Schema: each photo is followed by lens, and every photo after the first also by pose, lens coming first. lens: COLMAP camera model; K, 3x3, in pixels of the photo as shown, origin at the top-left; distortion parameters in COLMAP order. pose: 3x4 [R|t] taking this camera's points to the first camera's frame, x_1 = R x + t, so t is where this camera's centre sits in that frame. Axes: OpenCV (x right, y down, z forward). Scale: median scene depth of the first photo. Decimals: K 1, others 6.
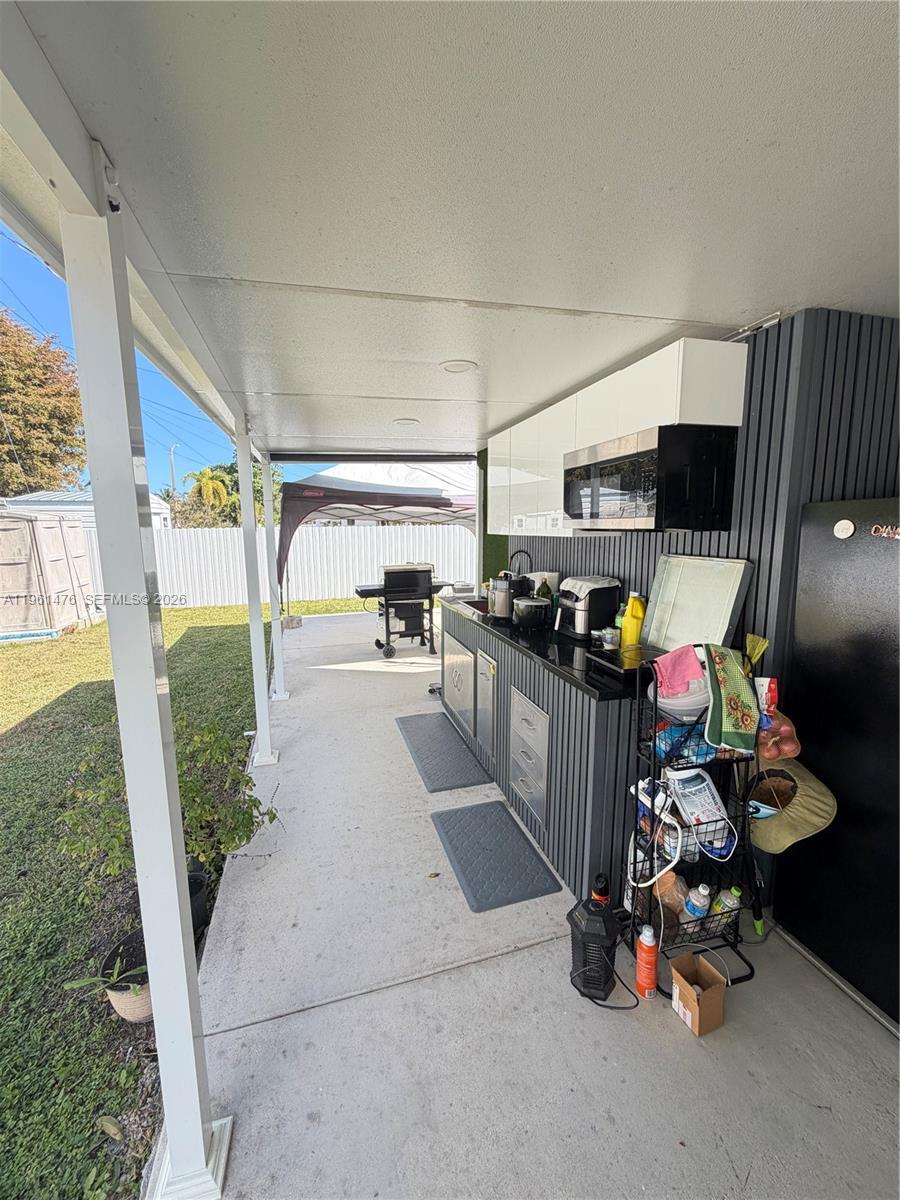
lens RADIAL K [[482.8, 0, 449.1], [0, 482.8, 597.7], [0, 0, 1]] dist [0.000300, 0.000121]
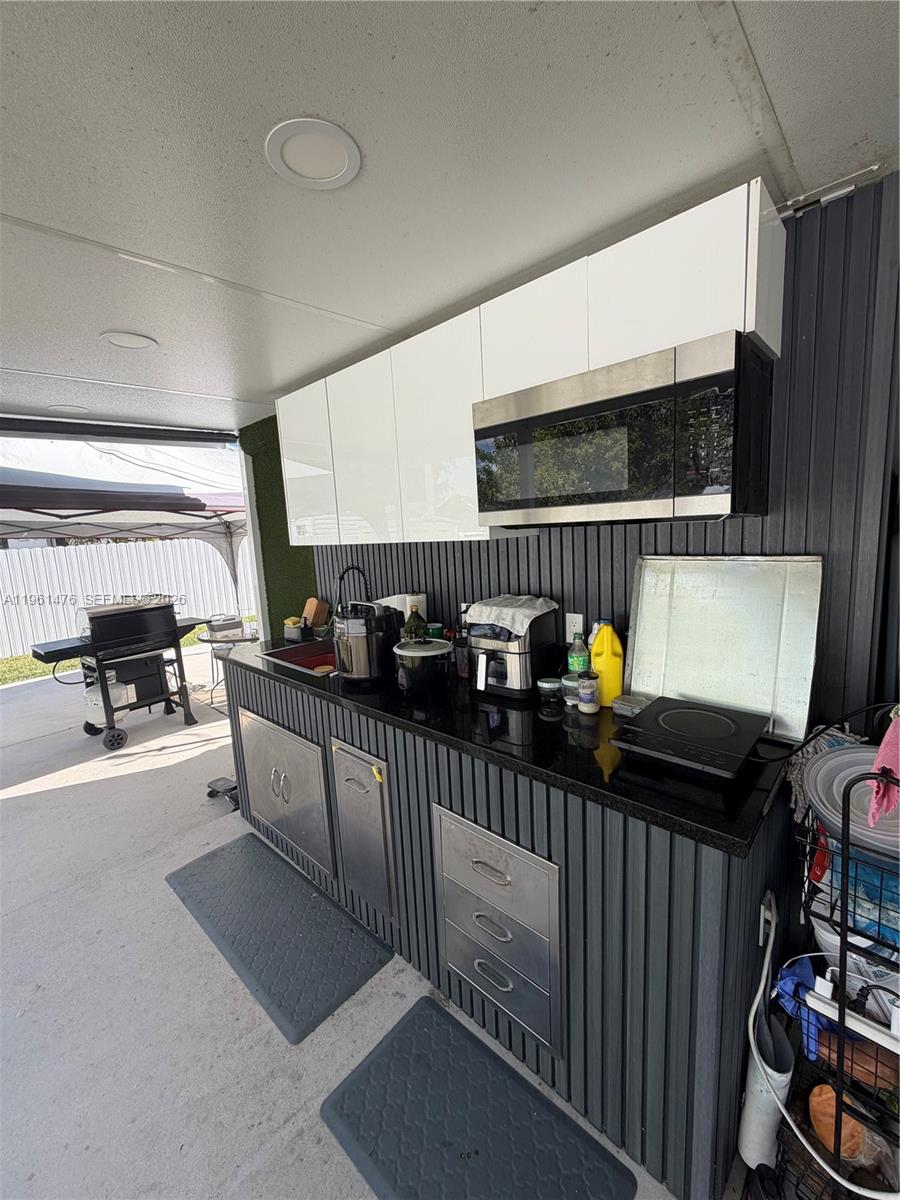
lens RADIAL K [[482.8, 0, 449.9], [0, 482.8, 597.1], [0, 0, 1]] dist [0.000300, 0.000121]
pose [[0.850882, -0.117121, 0.512135, -0.072793], [0.126159, 0.991860, 0.017224, -0.041965], [-0.509984, 0.049955, 0.858732, 0.297984]]
